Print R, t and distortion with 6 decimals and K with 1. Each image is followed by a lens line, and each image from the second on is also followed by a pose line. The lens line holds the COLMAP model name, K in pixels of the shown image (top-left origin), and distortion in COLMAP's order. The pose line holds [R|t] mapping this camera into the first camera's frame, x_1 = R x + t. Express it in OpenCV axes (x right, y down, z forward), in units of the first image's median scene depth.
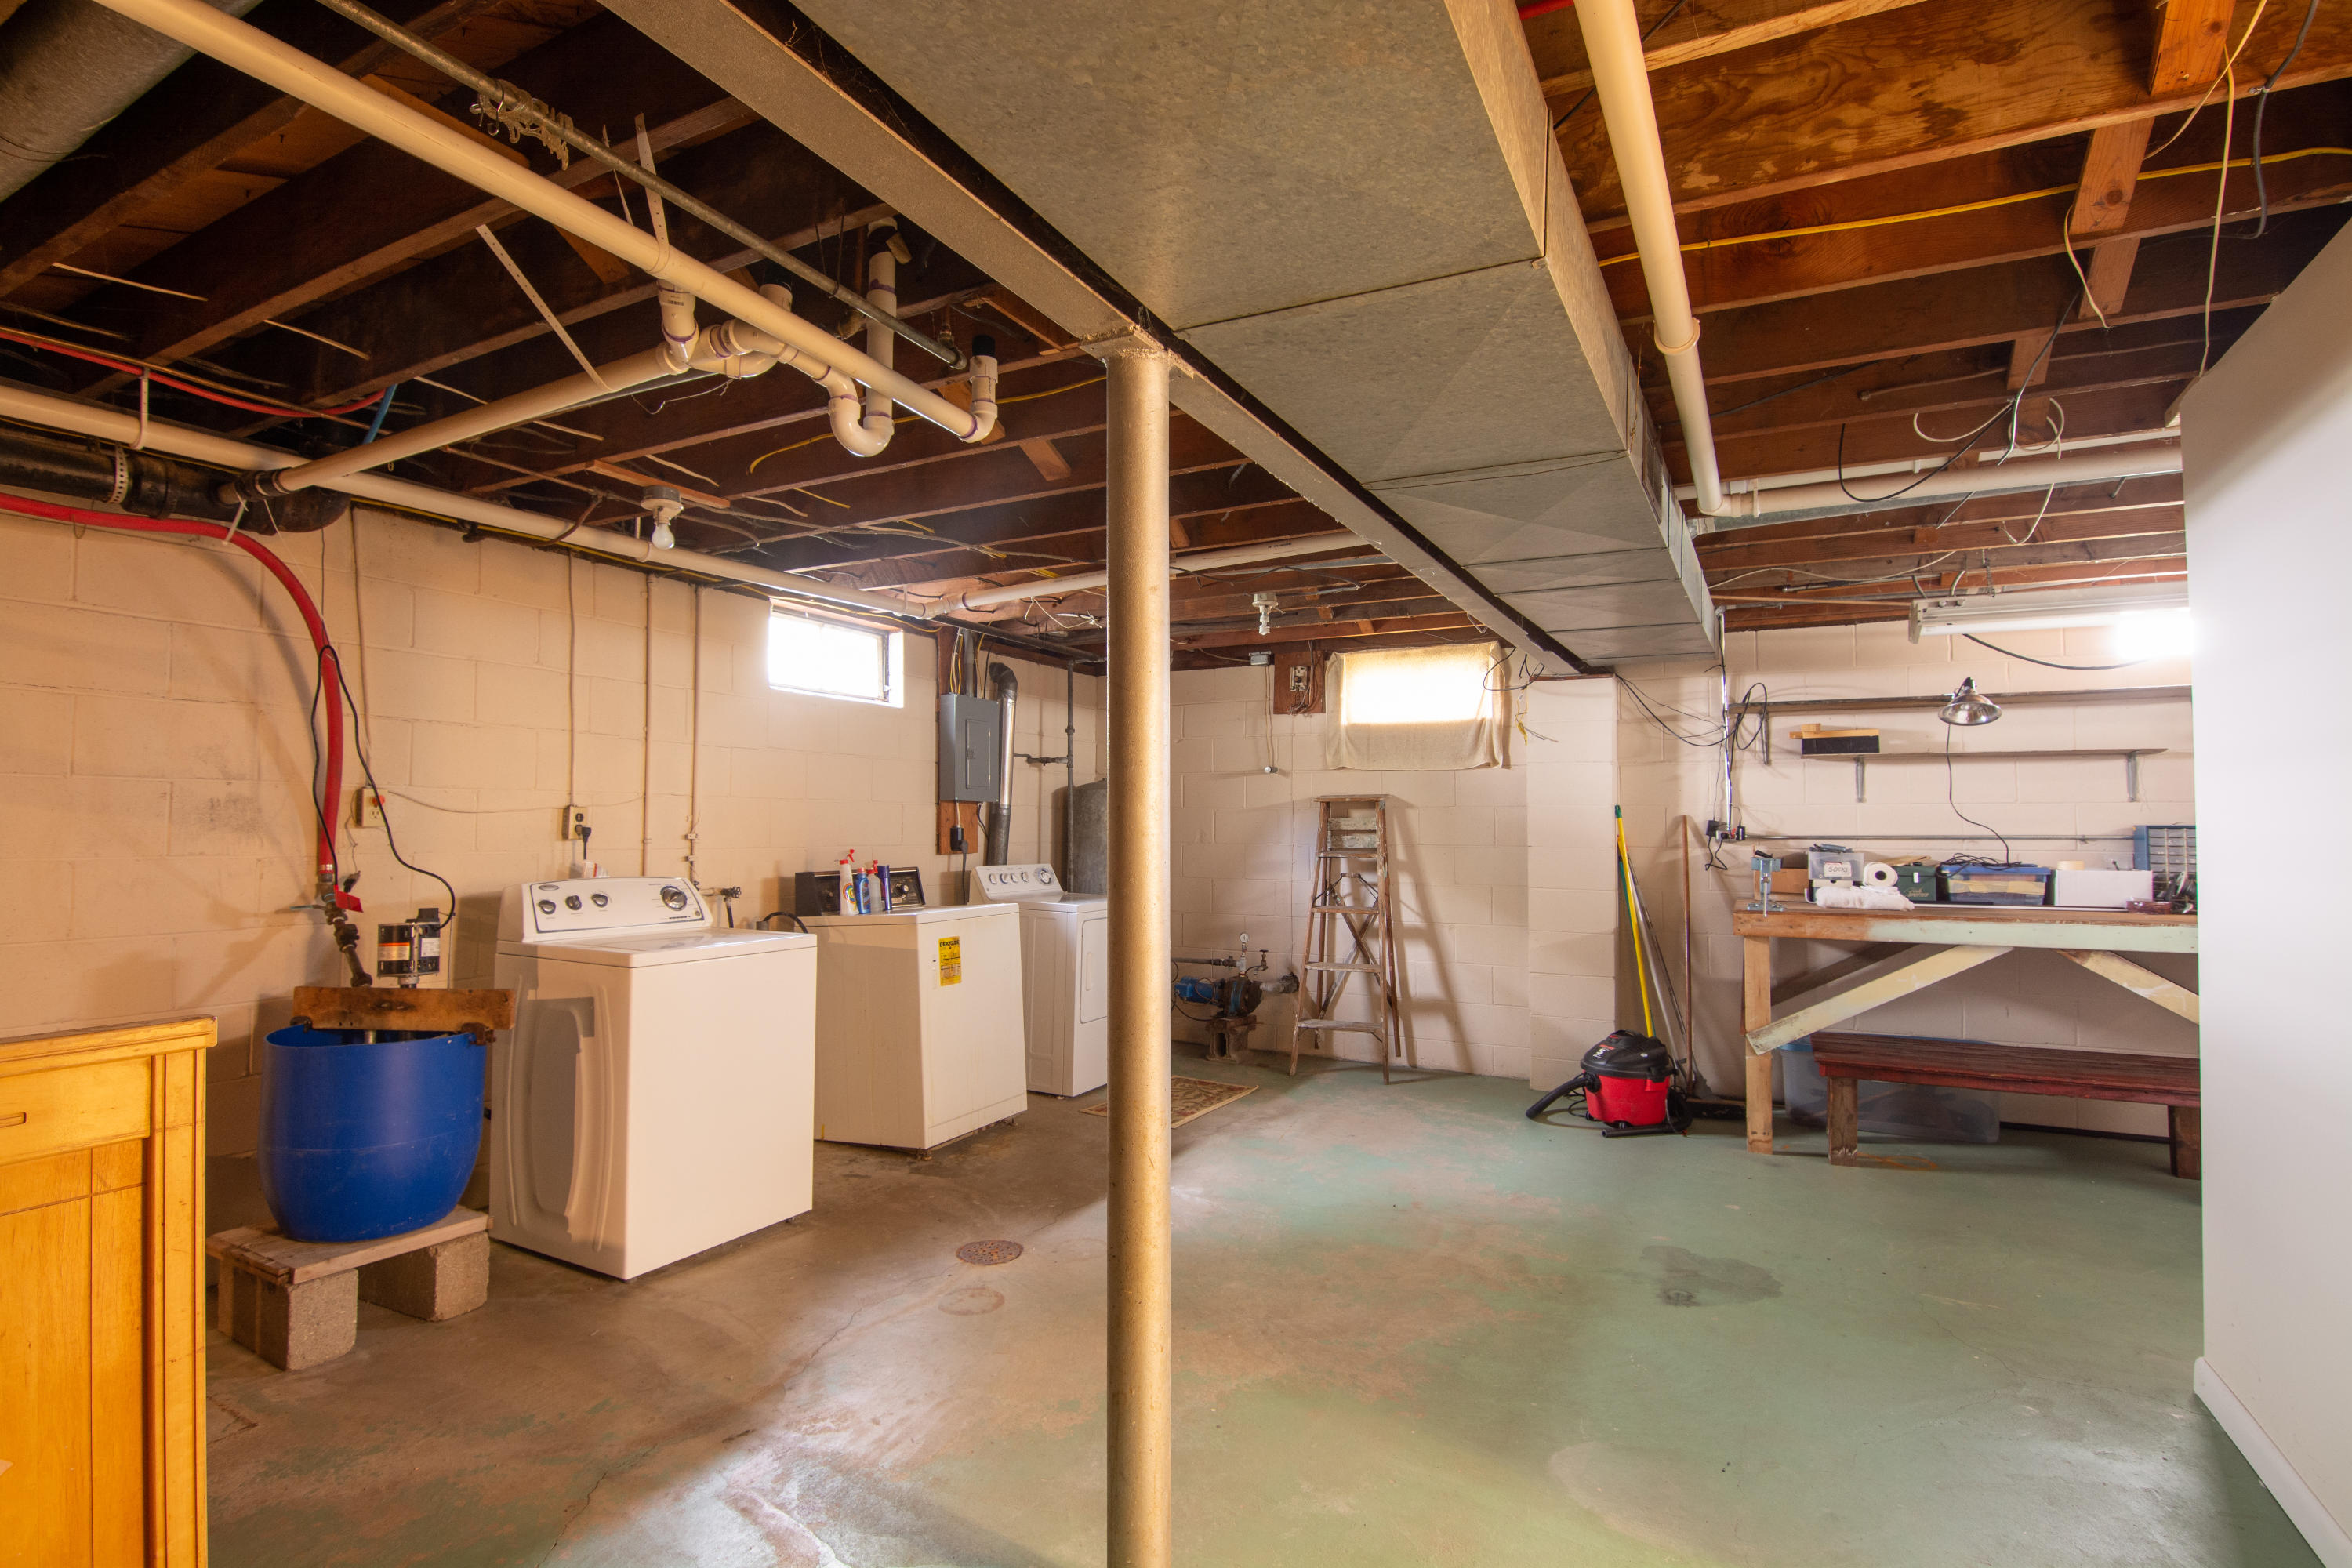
lens RADIAL K [[1135.8, 0, 1160.0], [0, 1135.8, 823.0], [0, 0, 1]] dist [-0.013413, 0.001196]
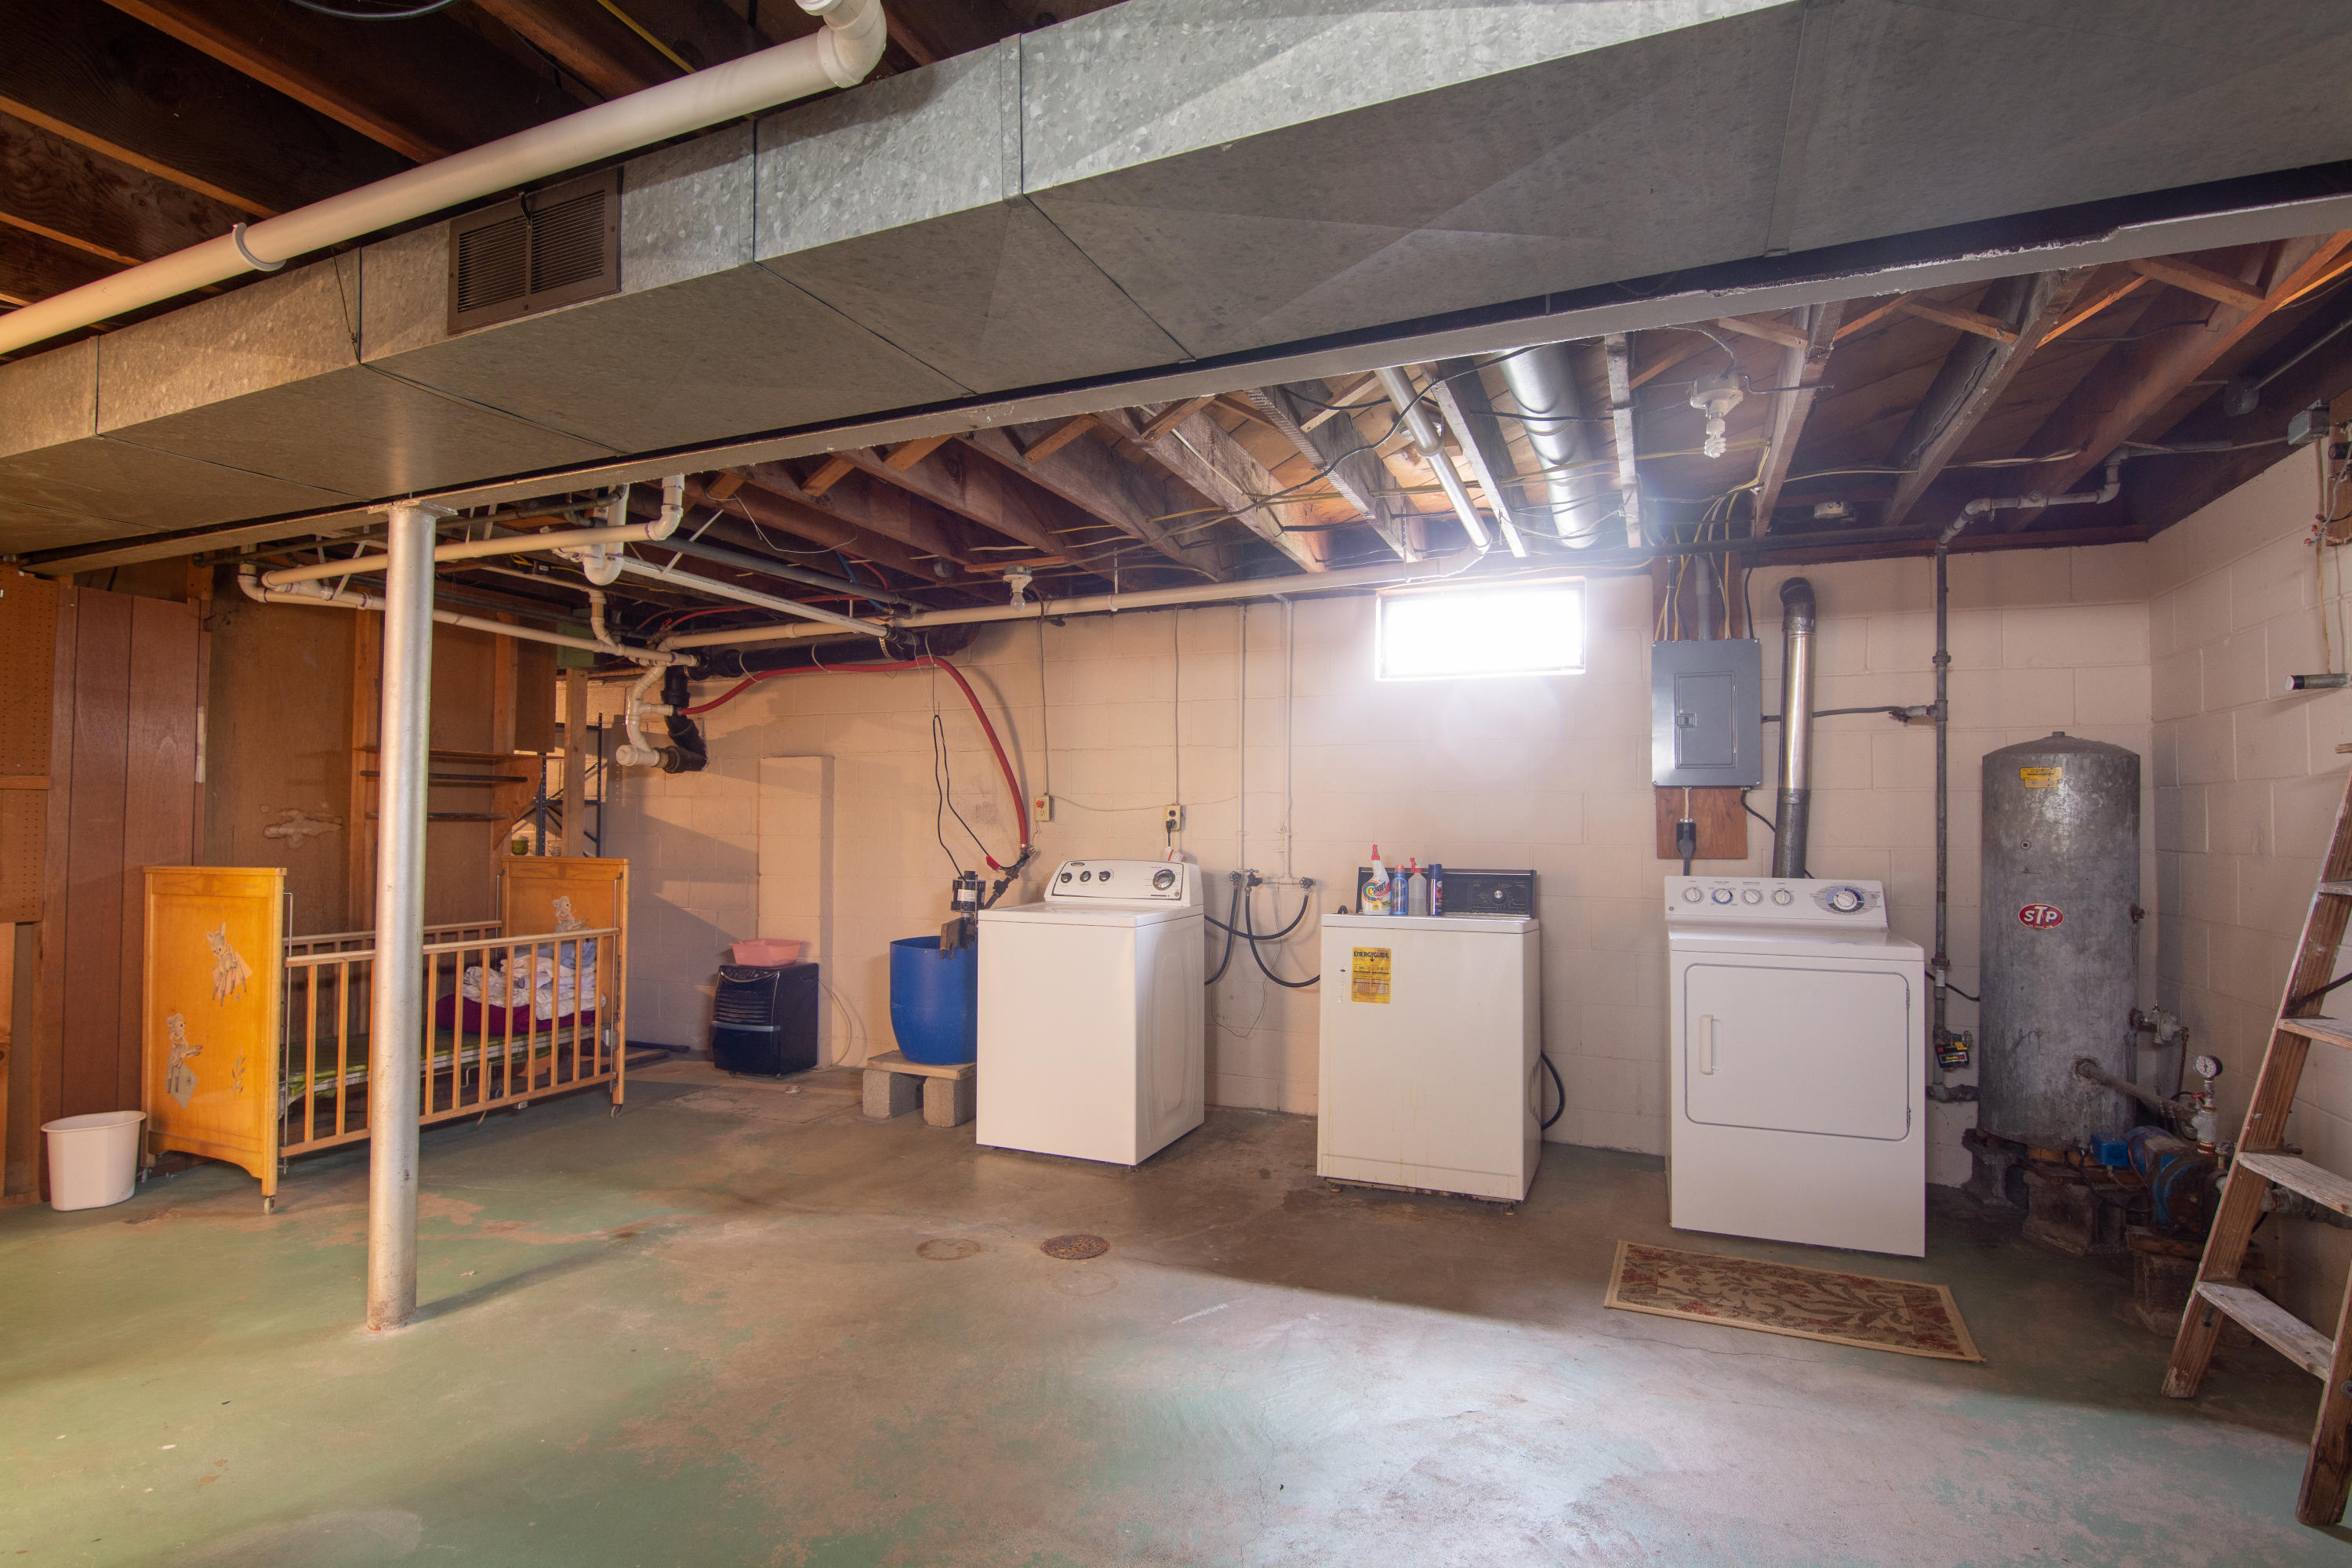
lens RADIAL K [[1135.8, 0, 1176.4], [0, 1135.8, 793.2], [0, 0, 1]] dist [-0.013413, 0.001196]
pose [[0.099161, -0.026513, -0.994718, 0.713235], [0.001822, 0.999648, -0.026462, 0.005943], [0.995070, 0.000812, 0.099174, 0.821596]]
